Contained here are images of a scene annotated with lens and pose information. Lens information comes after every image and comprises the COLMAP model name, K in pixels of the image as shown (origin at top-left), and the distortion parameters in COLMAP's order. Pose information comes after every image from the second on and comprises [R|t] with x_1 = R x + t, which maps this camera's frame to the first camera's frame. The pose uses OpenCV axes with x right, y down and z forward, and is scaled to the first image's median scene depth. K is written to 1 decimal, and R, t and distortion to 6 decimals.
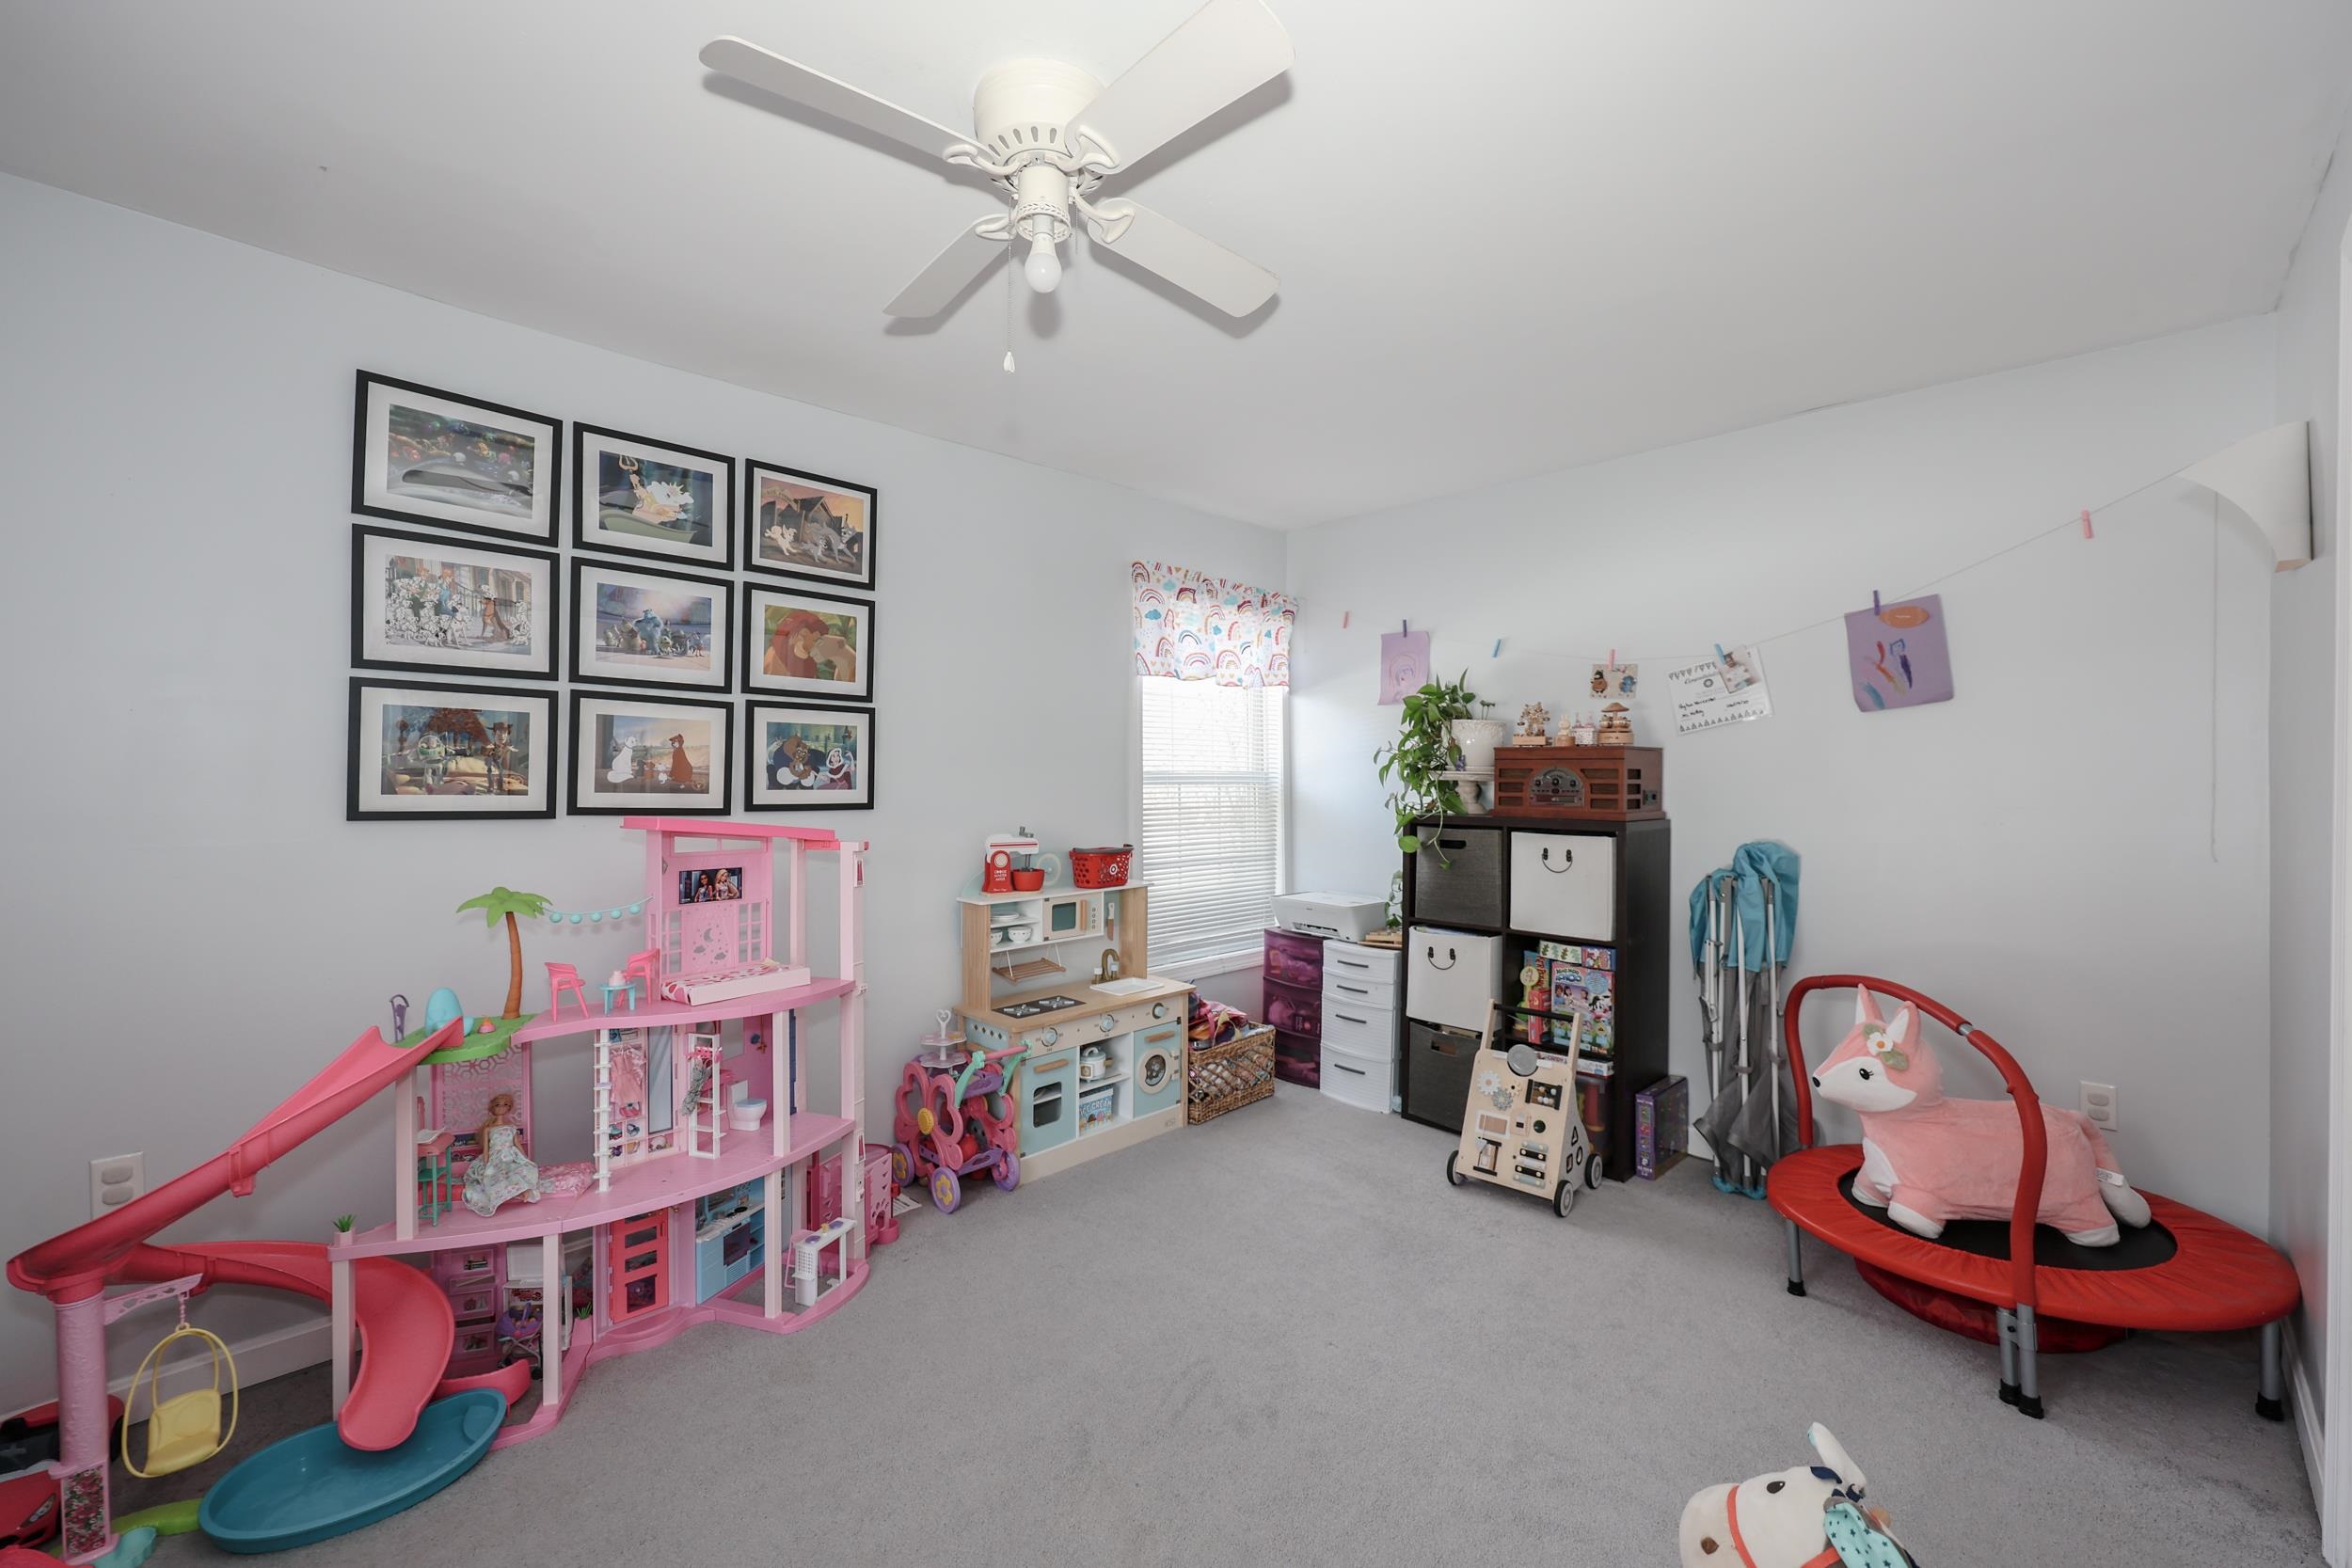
lens RADIAL K [[976.2, 0, 1155.5], [0, 976.2, 780.8], [0, 0, 1]] dist [0.003537, 0.000414]
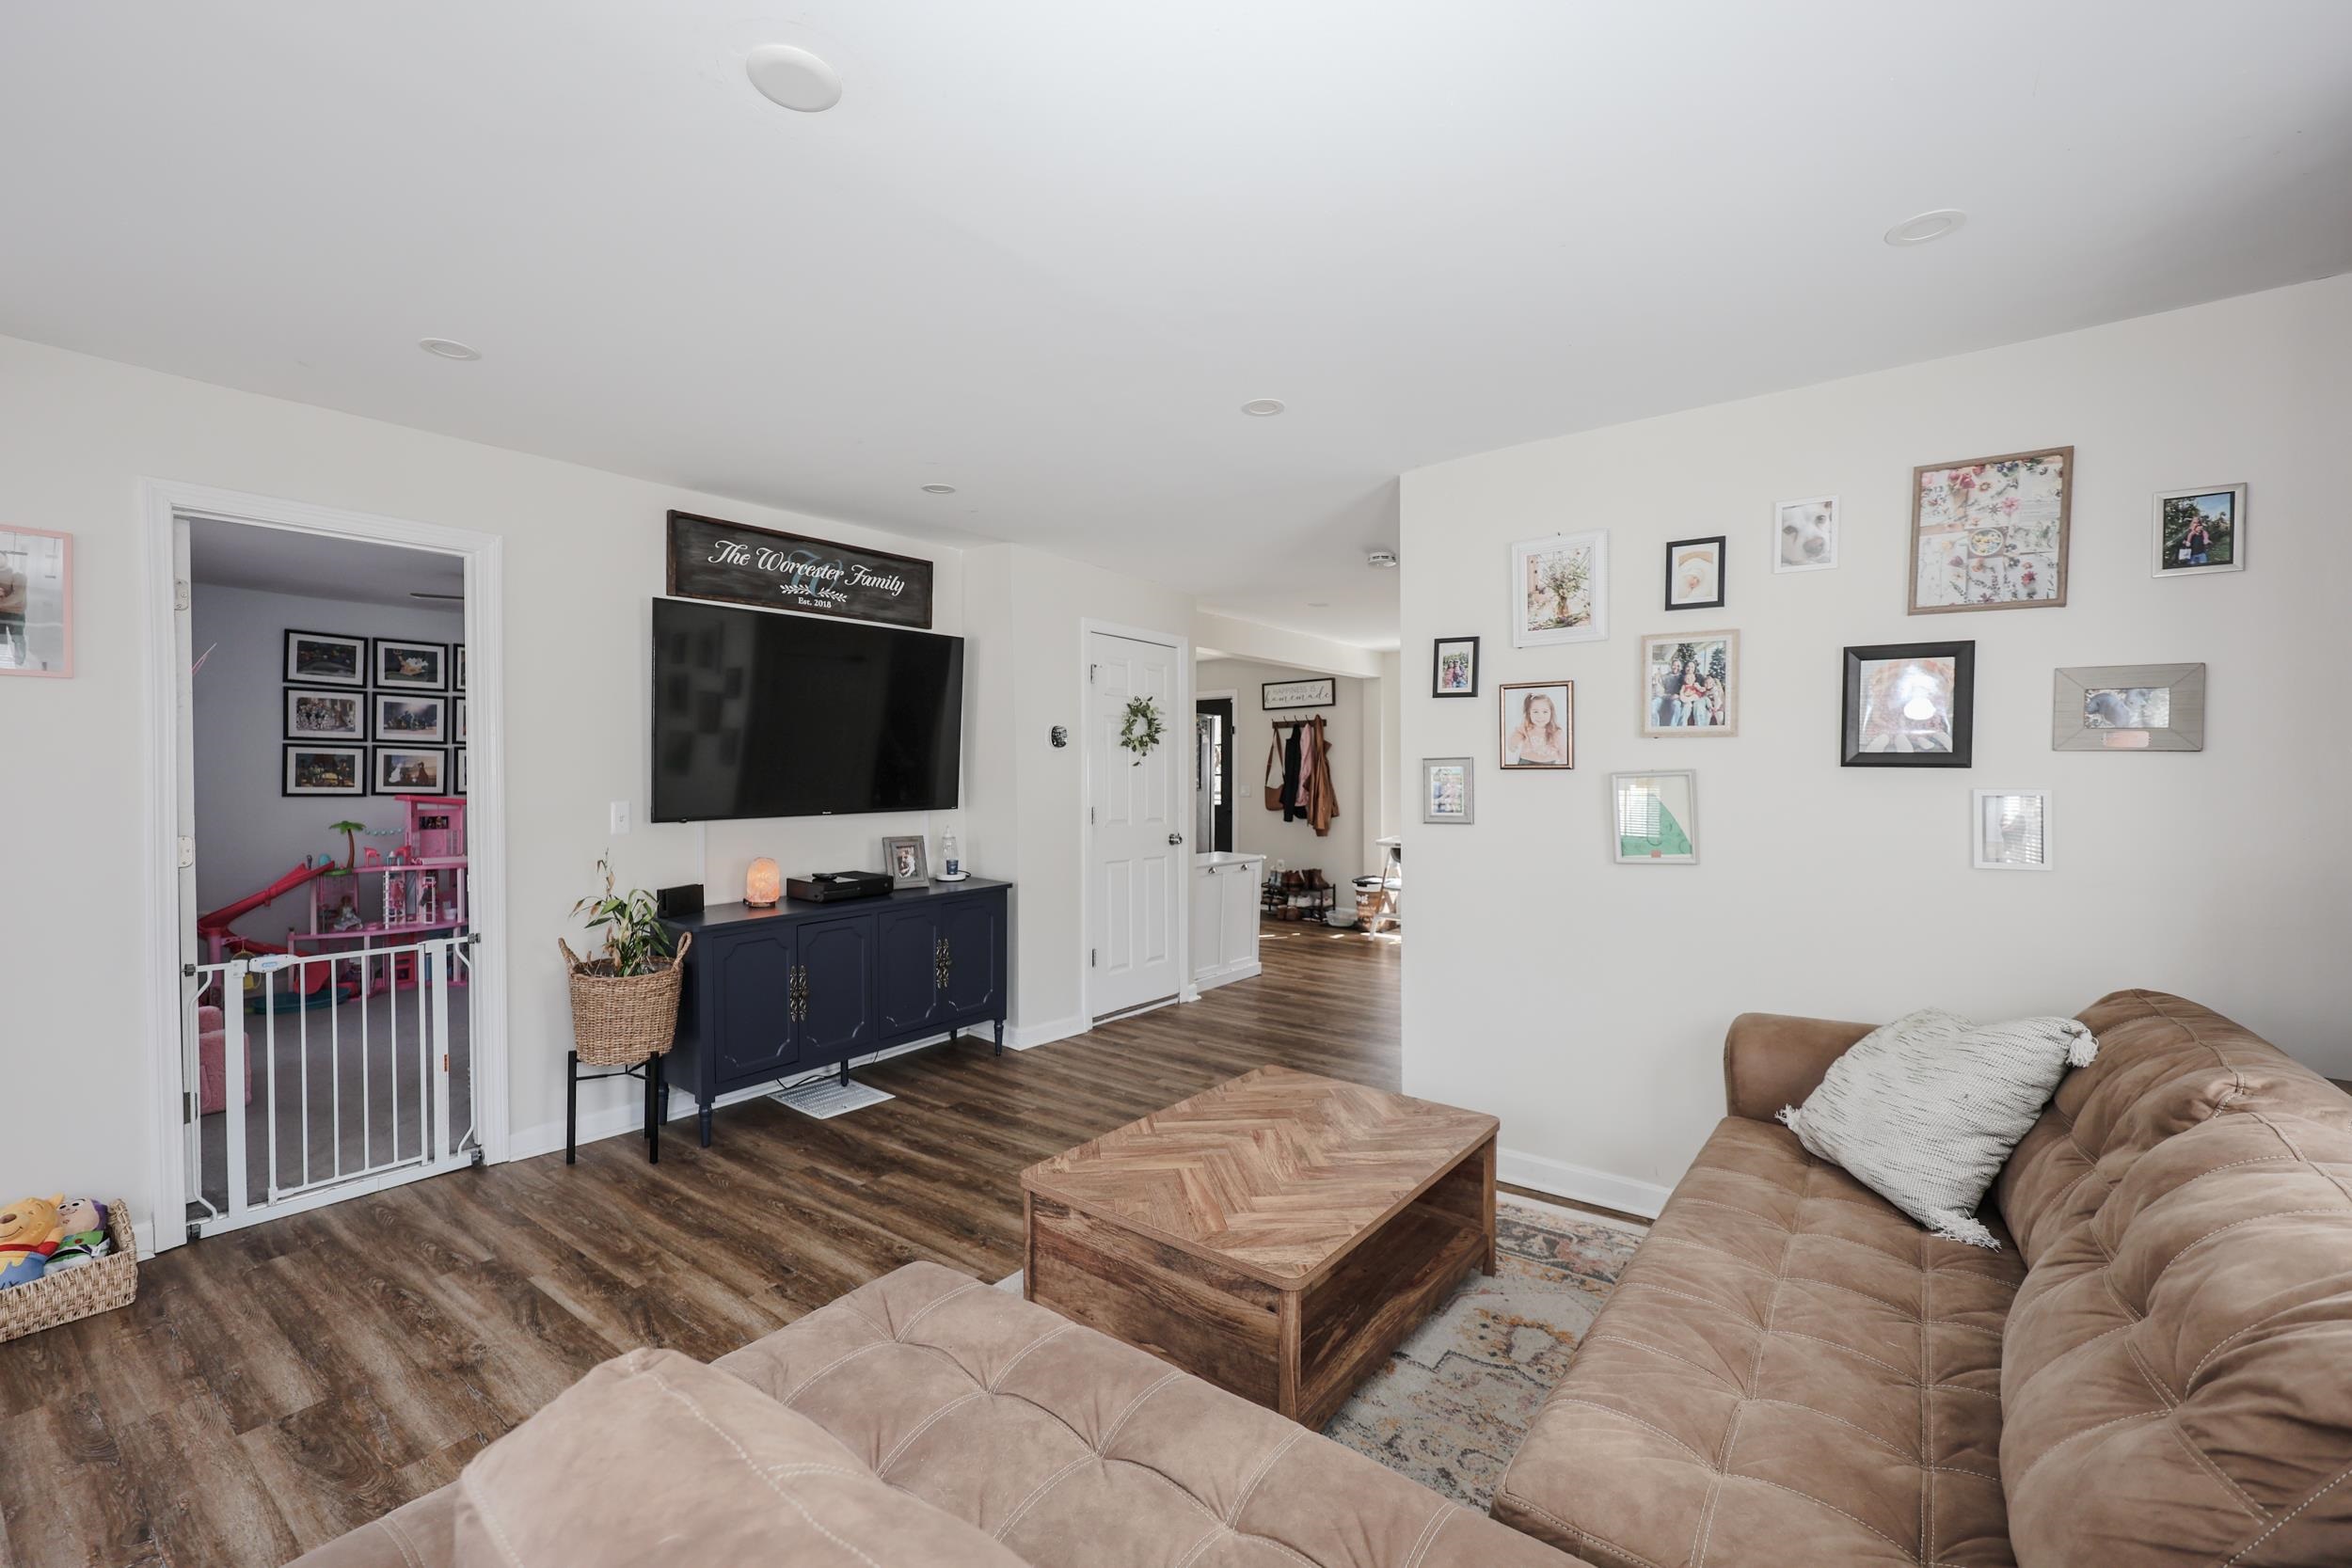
lens RADIAL K [[976.2, 0, 1141.0], [0, 976.2, 783.1], [0, 0, 1]] dist [0.003537, 0.000414]
pose [[0.992479, -0.007154, 0.122207, 0.973424], [0.006869, 0.999973, 0.002748, 0.009863], [-0.122223, -0.001888, 0.992501, -1.605324]]
